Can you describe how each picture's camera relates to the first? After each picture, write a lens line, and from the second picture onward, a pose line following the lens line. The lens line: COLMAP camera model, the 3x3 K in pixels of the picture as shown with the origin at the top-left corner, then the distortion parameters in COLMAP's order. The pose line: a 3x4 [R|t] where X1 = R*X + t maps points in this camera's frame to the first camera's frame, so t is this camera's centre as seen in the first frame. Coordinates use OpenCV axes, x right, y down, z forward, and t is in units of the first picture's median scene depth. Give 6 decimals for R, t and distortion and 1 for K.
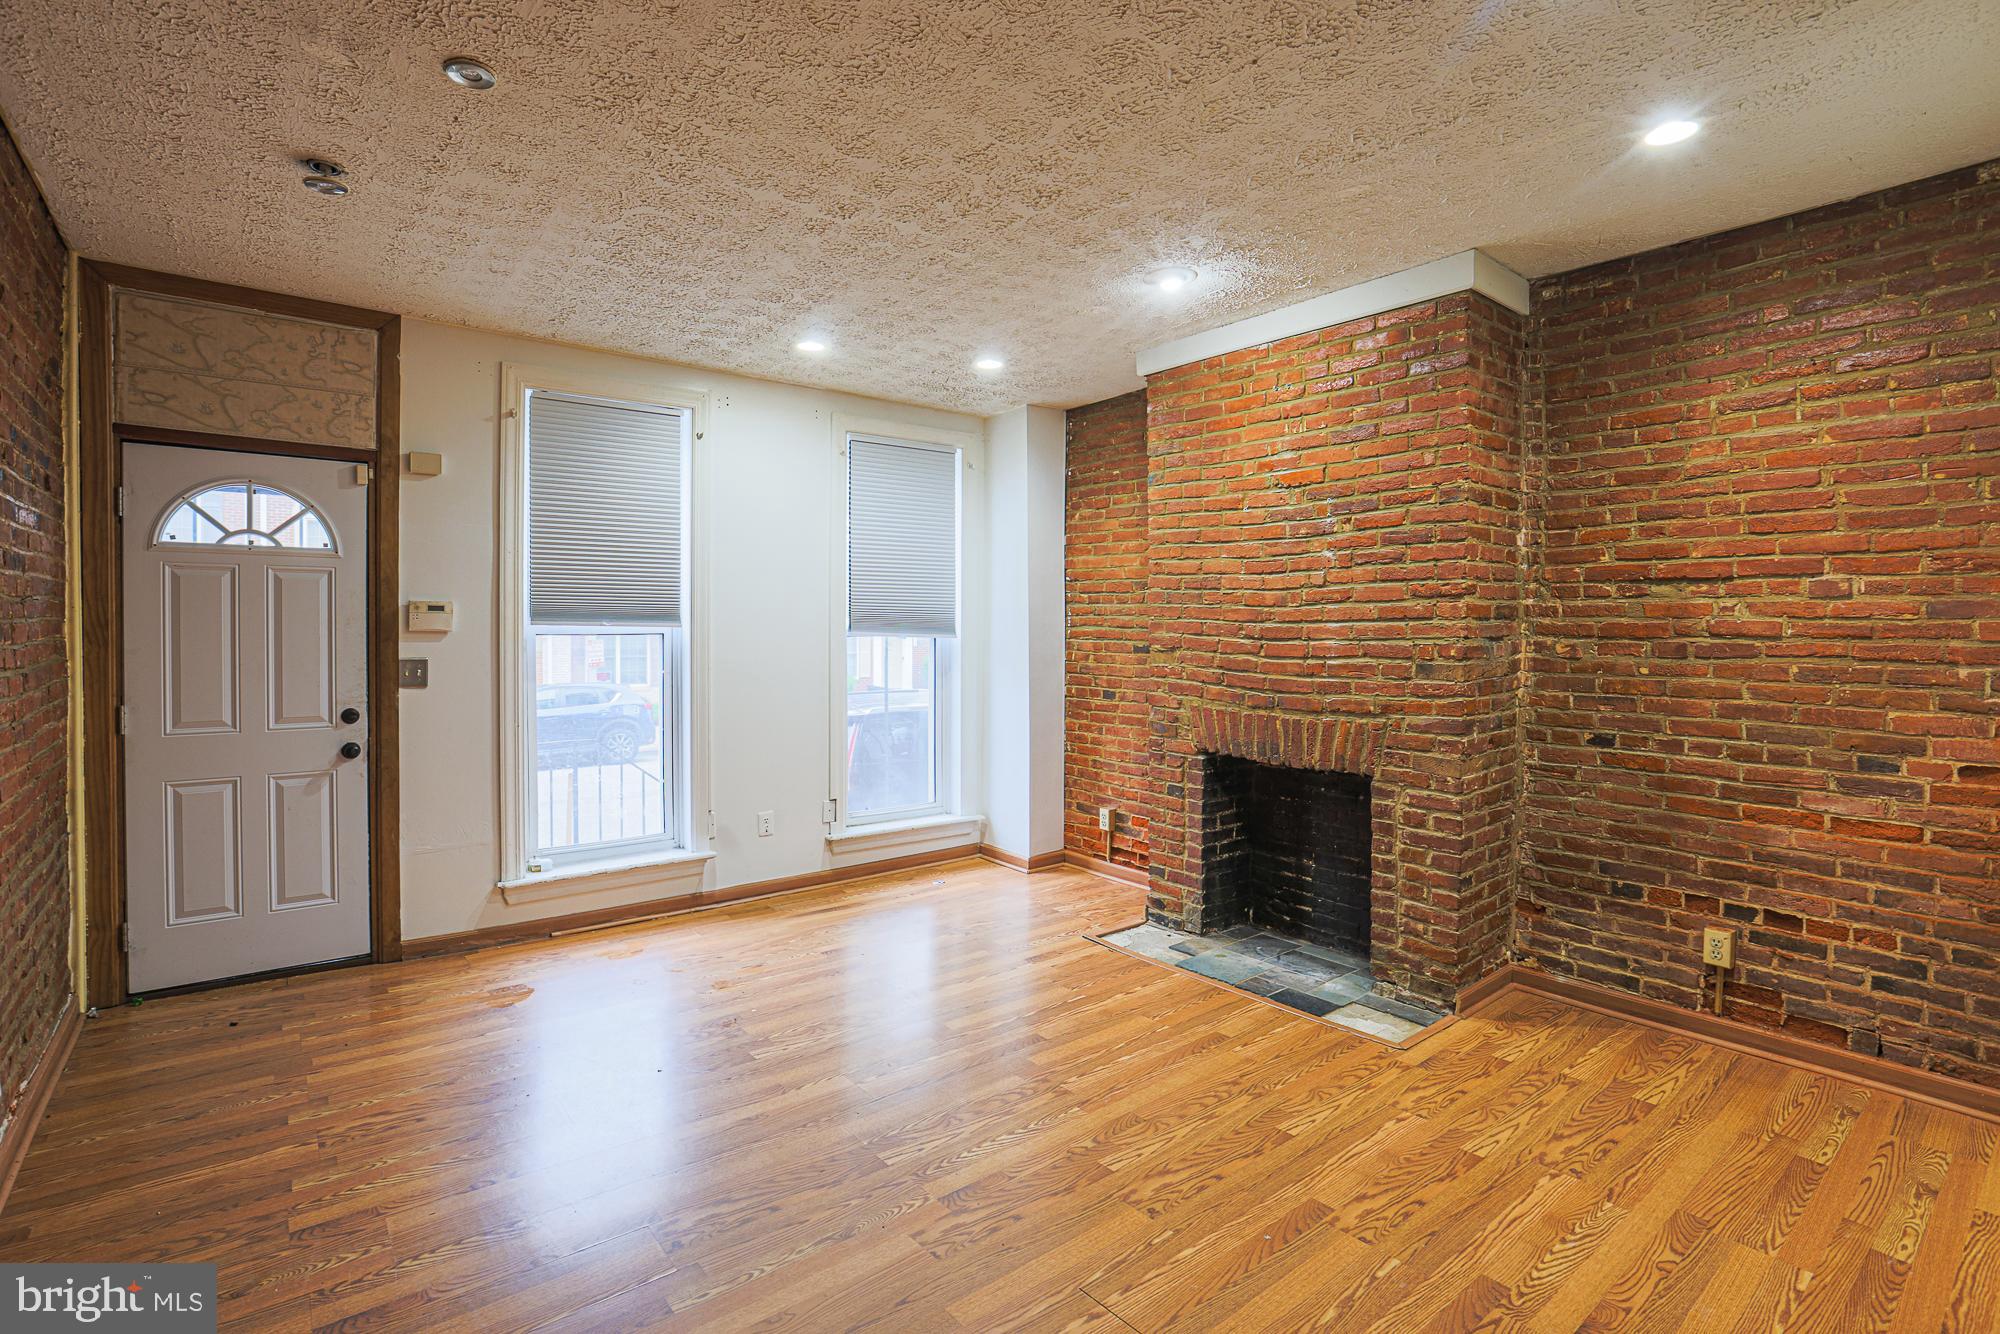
lens RADIAL K [[944.2, 0, 1000.0], [0, 944.2, 667.0], [0, 0, 1]] dist [-0.051801, 0.023506]
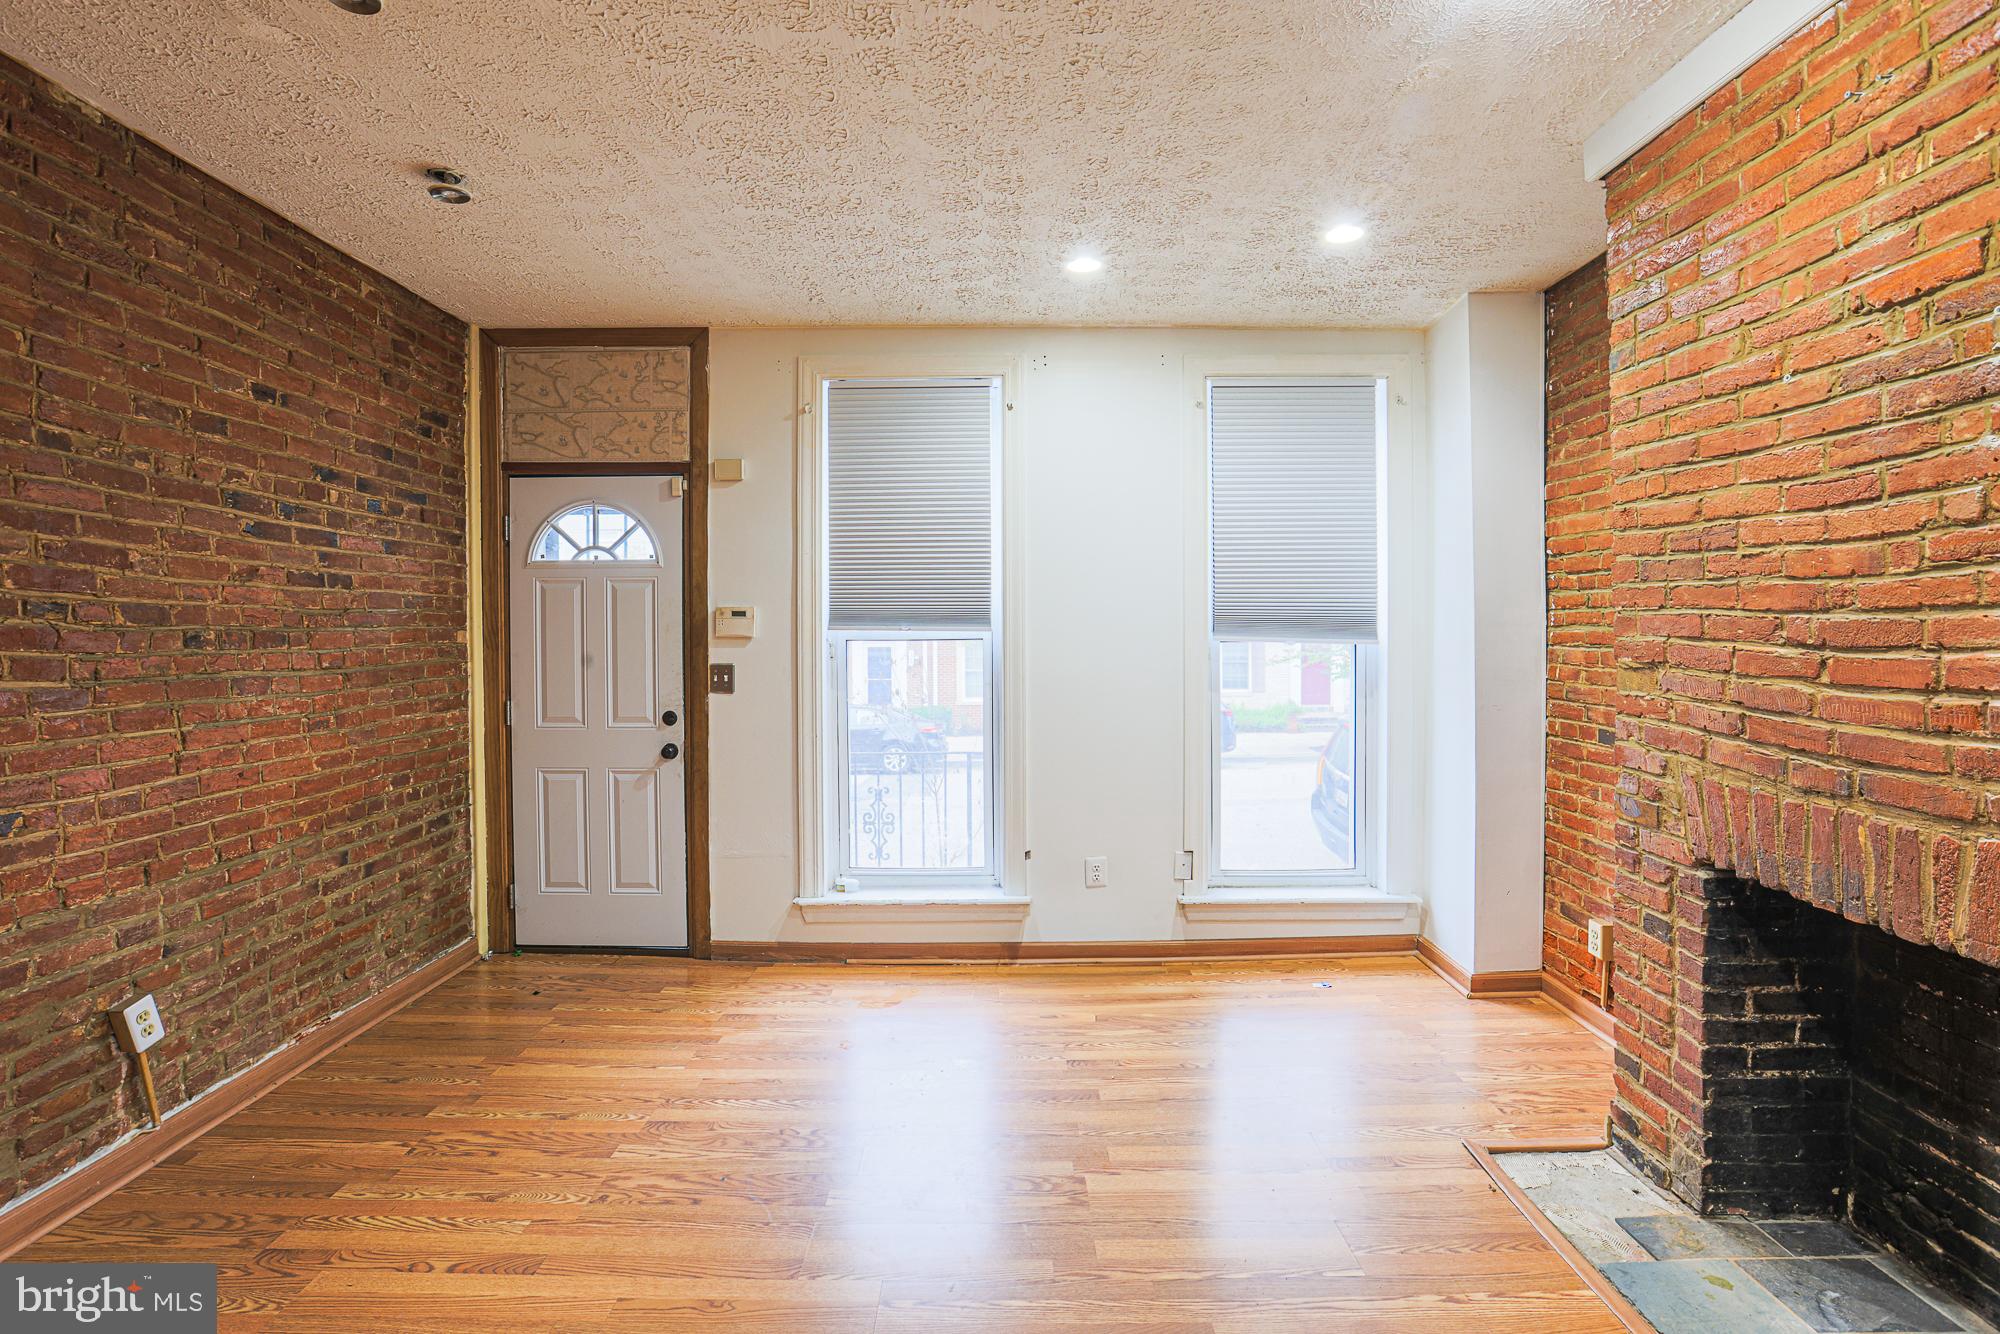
lens RADIAL K [[939.8, 0, 998.7], [0, 939.8, 659.2], [0, 0, 1]] dist [-0.055970, 0.022059]
pose [[0.785572, 0.010476, -0.618681, 0.219987], [-0.018697, 0.999802, -0.006811, -0.012183], [0.618488, 0.016918, 0.785612, 0.362375]]
